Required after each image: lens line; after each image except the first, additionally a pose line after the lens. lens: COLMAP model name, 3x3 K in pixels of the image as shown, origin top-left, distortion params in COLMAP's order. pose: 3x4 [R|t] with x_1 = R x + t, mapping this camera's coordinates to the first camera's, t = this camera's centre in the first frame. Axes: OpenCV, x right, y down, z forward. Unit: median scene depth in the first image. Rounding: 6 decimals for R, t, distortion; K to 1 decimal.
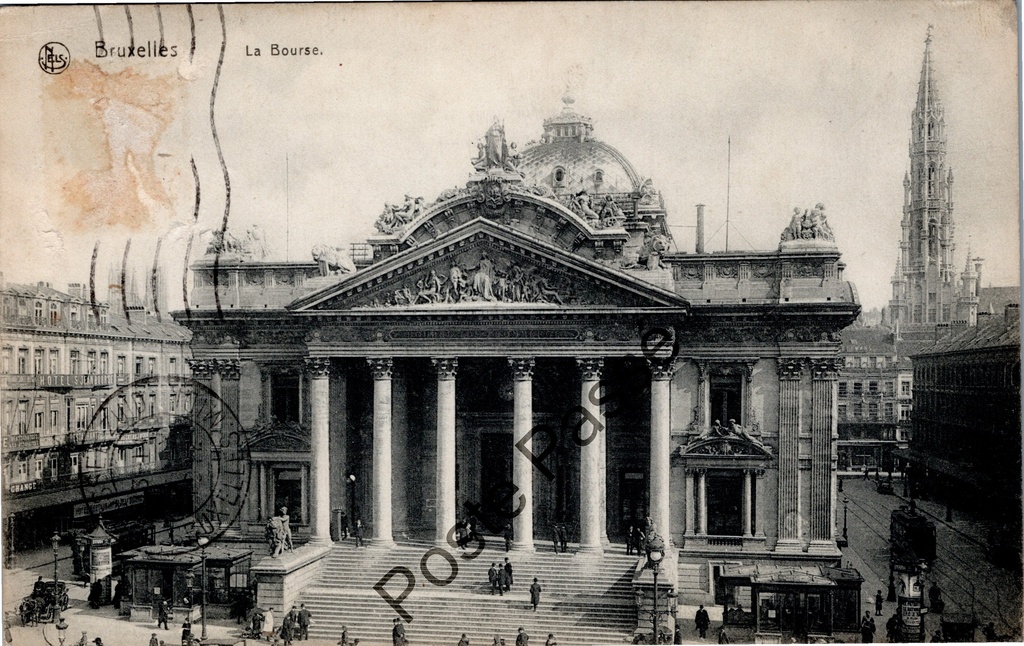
lens RADIAL K [[1198.5, 0, 437.3], [0, 1198.5, 388.4], [0, 0, 1]] dist [0.045763, 0.000000]
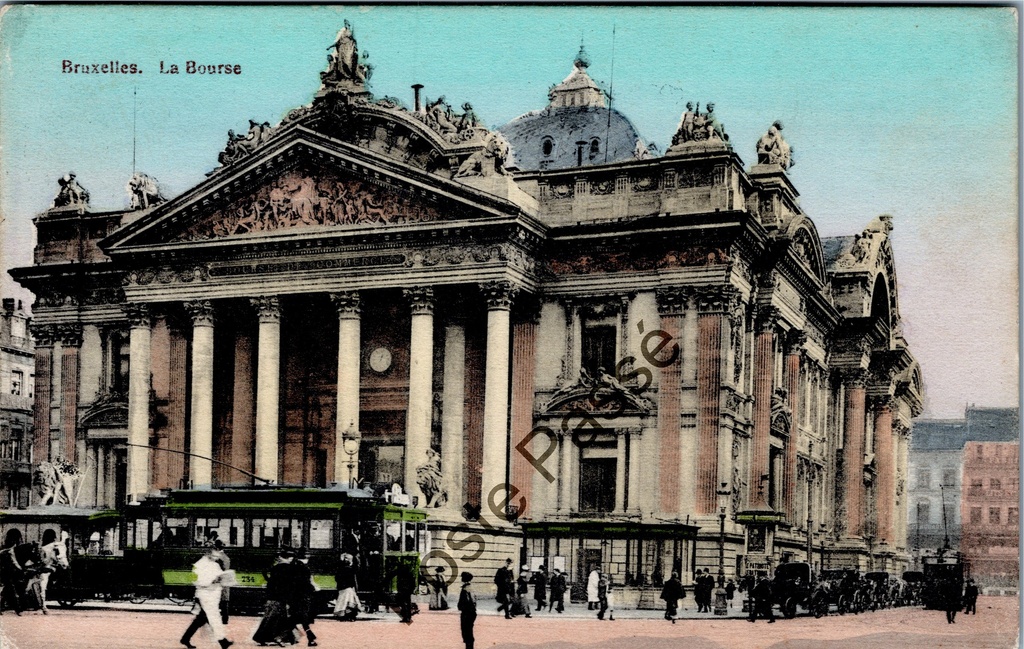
lens RADIAL K [[1490.6, 0, 392.8], [0, 1490.6, 504.1], [0, 0, 1]] dist [0.043621, 0.000000]
pose [[0.975952, 0.013323, -0.217579, 0.329866], [-0.023230, 0.998803, -0.043041, 0.166425], [0.216745, 0.047061, 0.975093, -0.006533]]
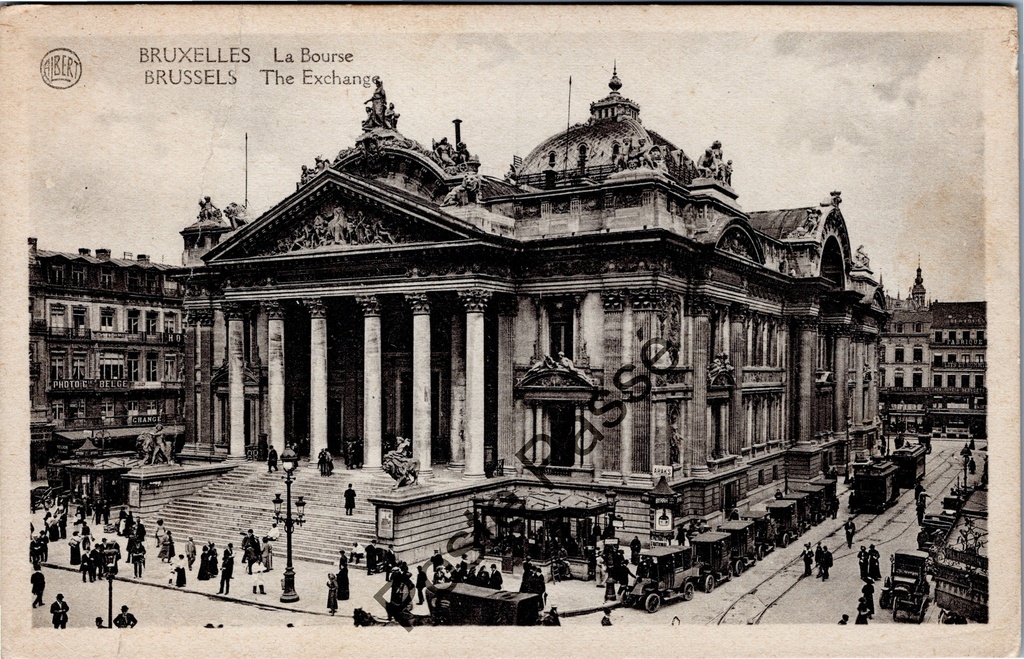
lens RADIAL K [[929.0, 0, 487.7], [0, 929.0, 369.7], [0, 0, 1]] dist [0.022948, -0.007112]
pose [[0.944992, -0.000017, -0.327094, 0.447719], [-0.001902, 0.999983, -0.005546, 0.046608], [0.327089, 0.005863, 0.944975, 0.233164]]
